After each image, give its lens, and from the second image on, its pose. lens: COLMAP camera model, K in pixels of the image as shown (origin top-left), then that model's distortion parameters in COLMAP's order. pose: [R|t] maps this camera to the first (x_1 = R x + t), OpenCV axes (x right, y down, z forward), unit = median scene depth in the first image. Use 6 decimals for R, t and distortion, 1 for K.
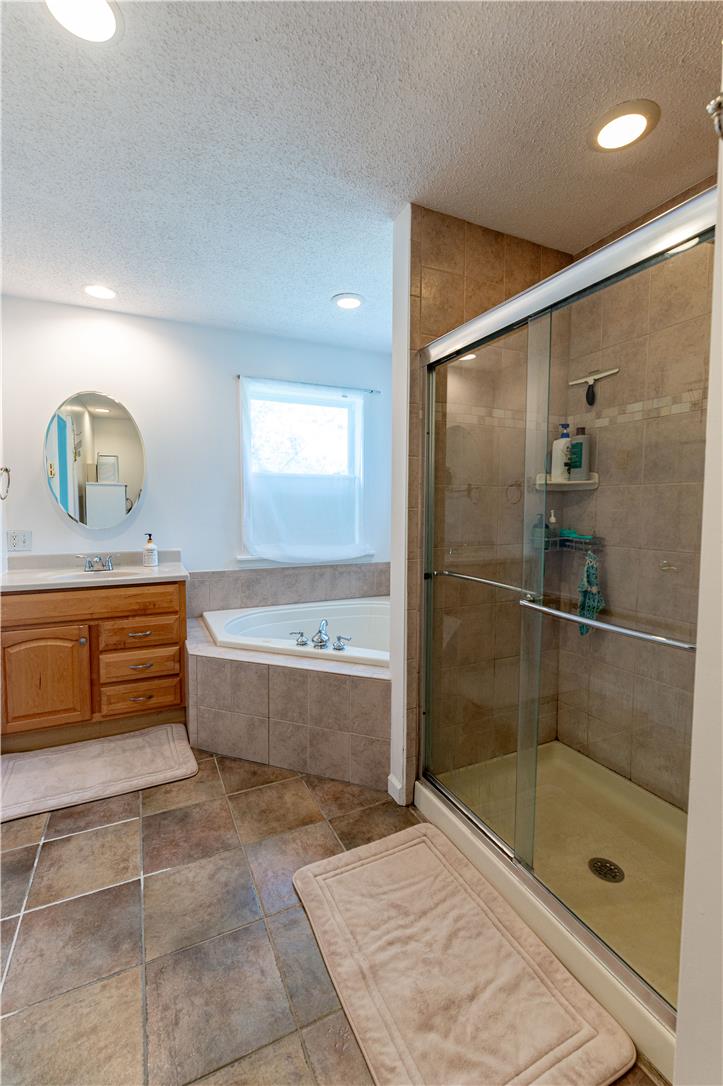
lens RADIAL K [[475.6, 0, 361.5], [0, 475.6, 543.0], [0, 0, 1]] dist [-0.001581, -0.000140]
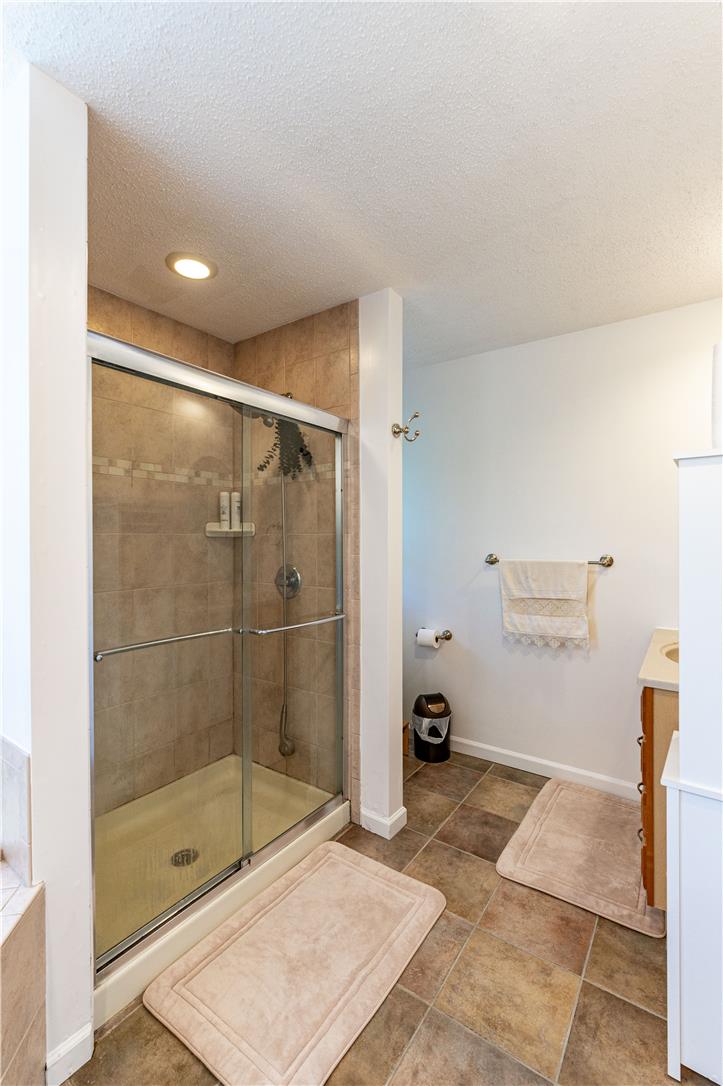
lens RADIAL K [[475.6, 0, 361.5], [0, 475.6, 543.0], [0, 0, 1]] dist [-0.001581, -0.000140]
pose [[-0.503170, -0.007726, 0.864153, -0.834677], [0.060817, 0.997164, 0.044327, -0.142115], [-0.862045, 0.074860, -0.501273, 1.310467]]
